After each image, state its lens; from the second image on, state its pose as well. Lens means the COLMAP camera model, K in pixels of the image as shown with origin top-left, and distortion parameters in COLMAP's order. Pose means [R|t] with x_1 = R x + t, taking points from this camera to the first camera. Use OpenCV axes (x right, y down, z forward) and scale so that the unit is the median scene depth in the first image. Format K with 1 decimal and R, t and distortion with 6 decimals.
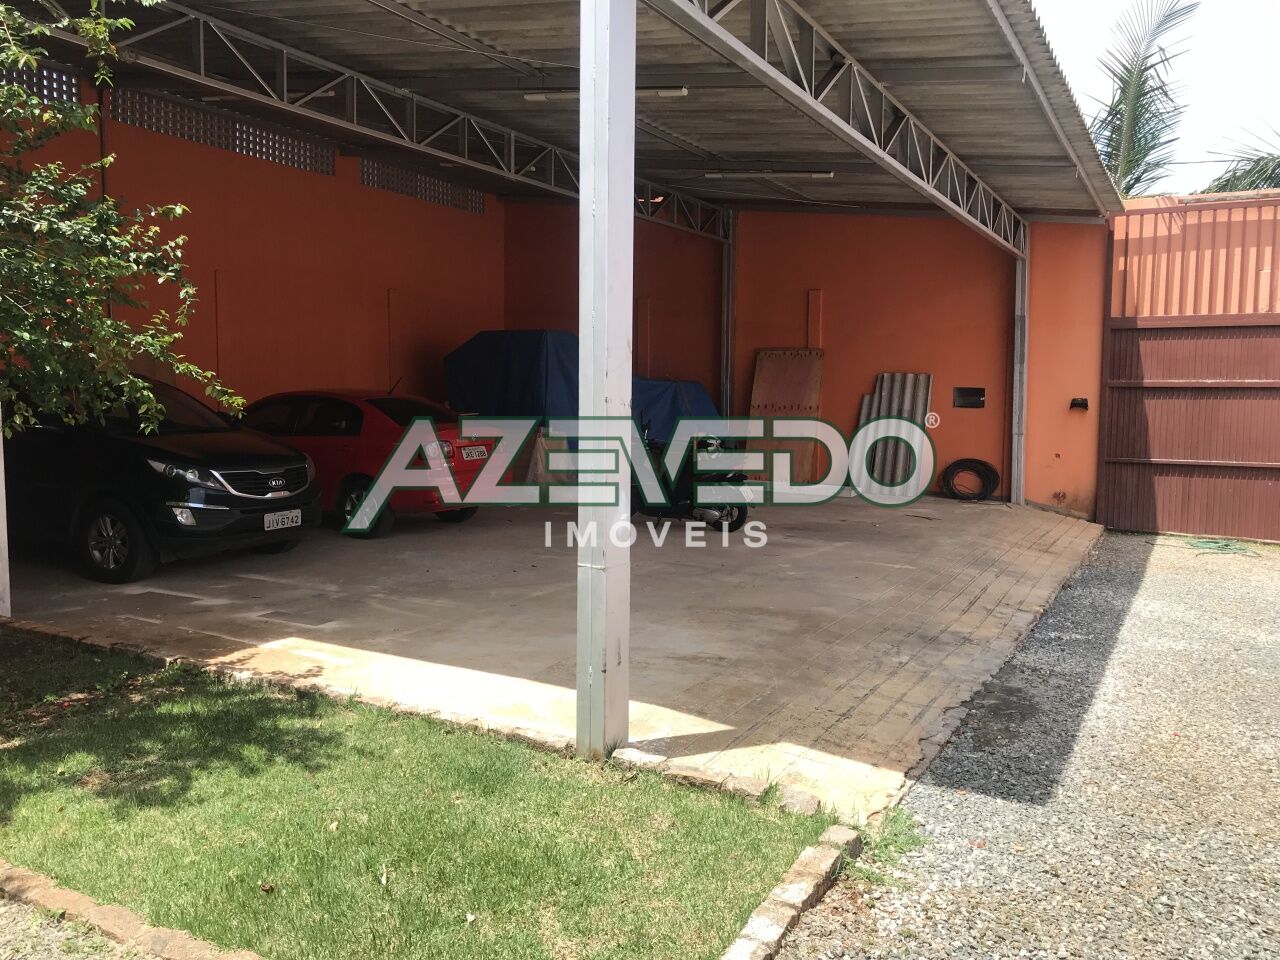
lens RADIAL K [[1042.1, 0, 644.5], [0, 1042.1, 476.5], [0, 0, 1]] dist [-0.002501, 0.005539]
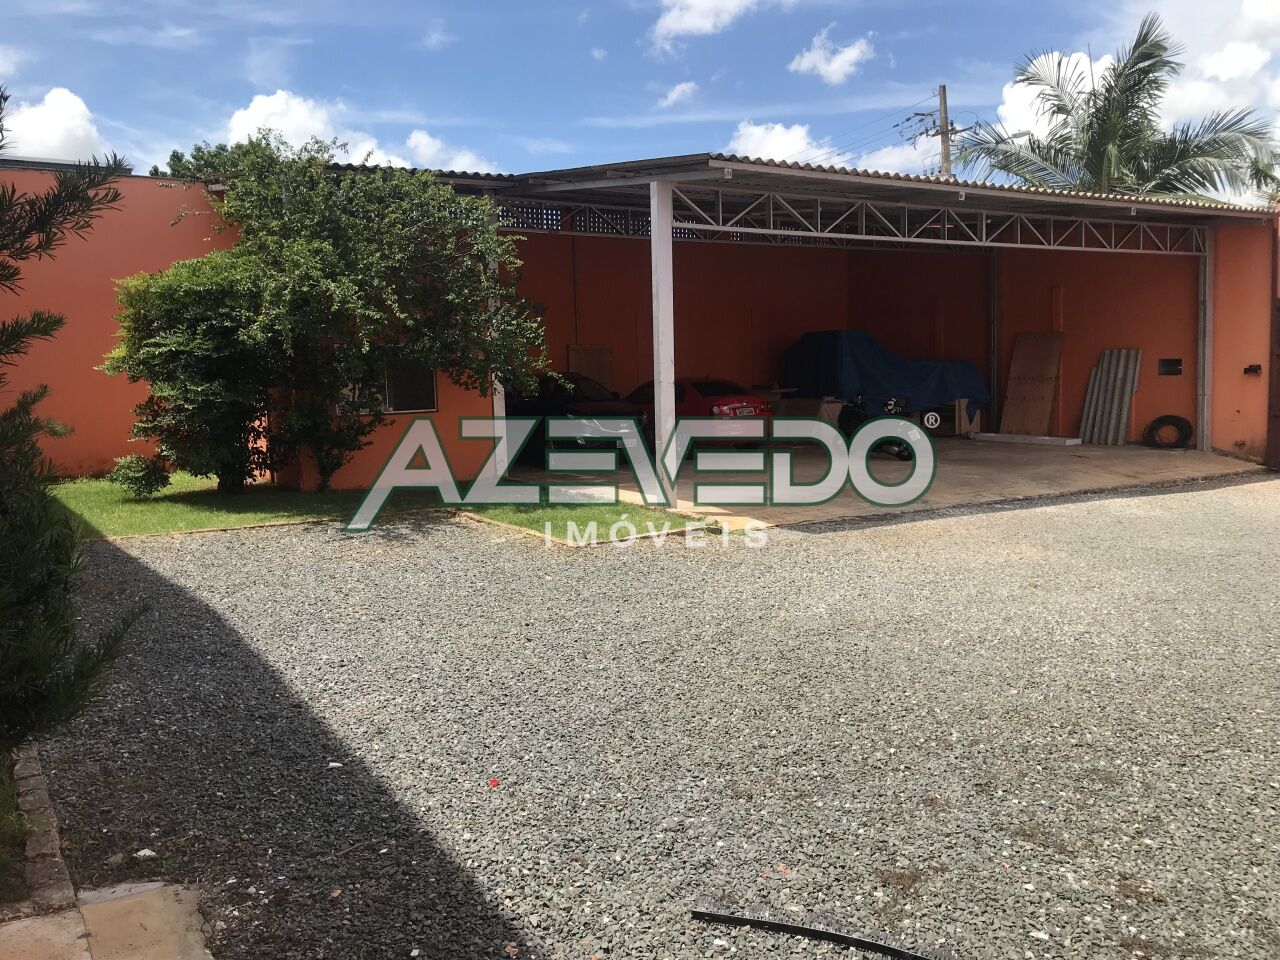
lens RADIAL K [[1042.1, 0, 644.5], [0, 1042.1, 476.5], [0, 0, 1]] dist [-0.002501, 0.005539]
pose [[0.881282, 0.016750, -0.472294, 0.366002], [-0.006644, 0.999712, 0.023058, 0.034153], [0.472544, -0.017183, 0.881140, -0.440516]]
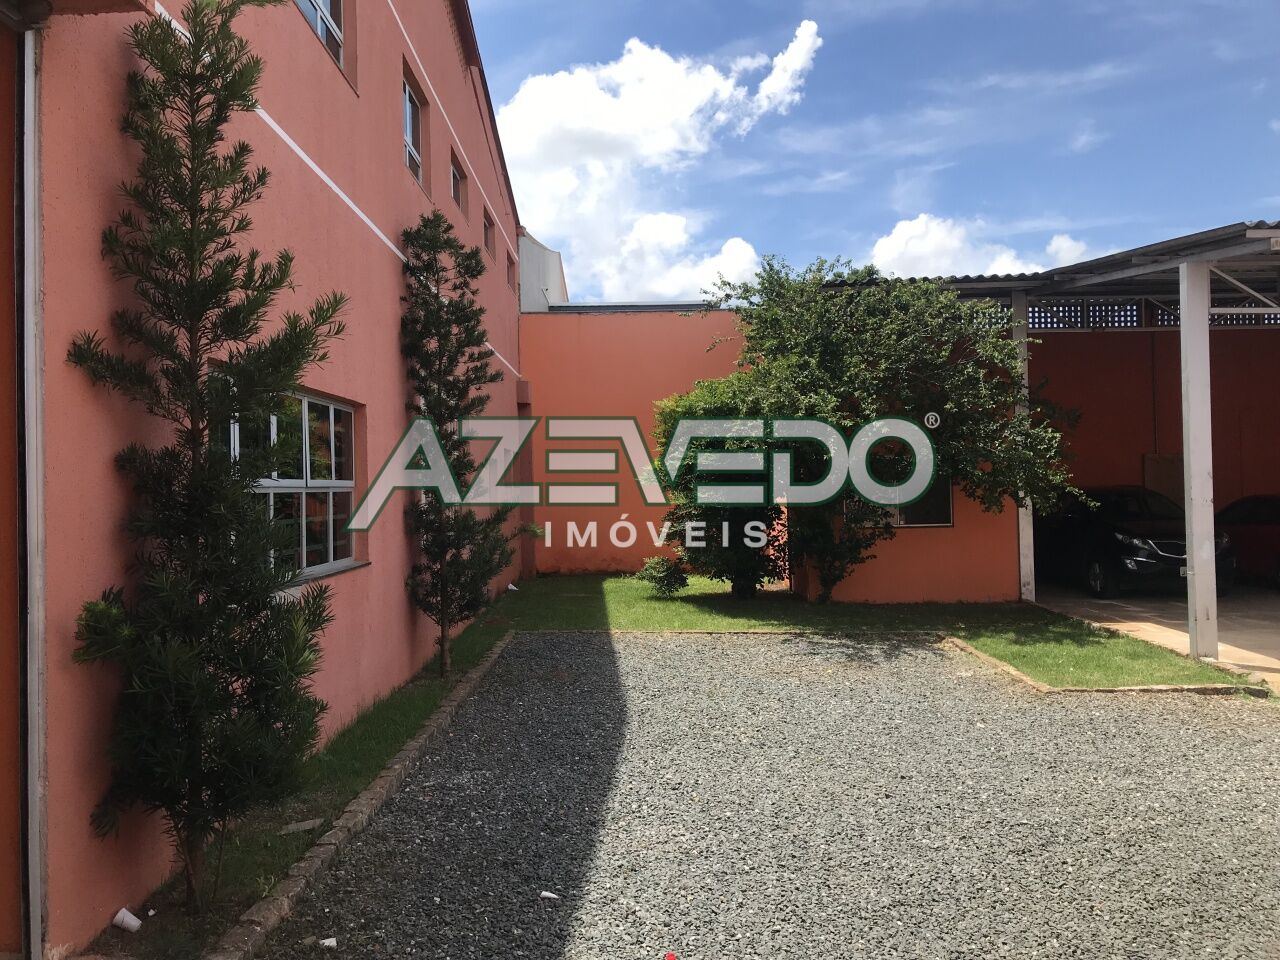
lens RADIAL K [[1036.8, 0, 639.1], [0, 1036.8, 479.7], [0, 0, 1]] dist [0.027795, -0.030073]
pose [[0.469087, -0.025549, -0.882782, 0.417322], [-0.056611, 0.996656, -0.058926, 0.025205], [0.881336, 0.077617, 0.466072, -0.341481]]
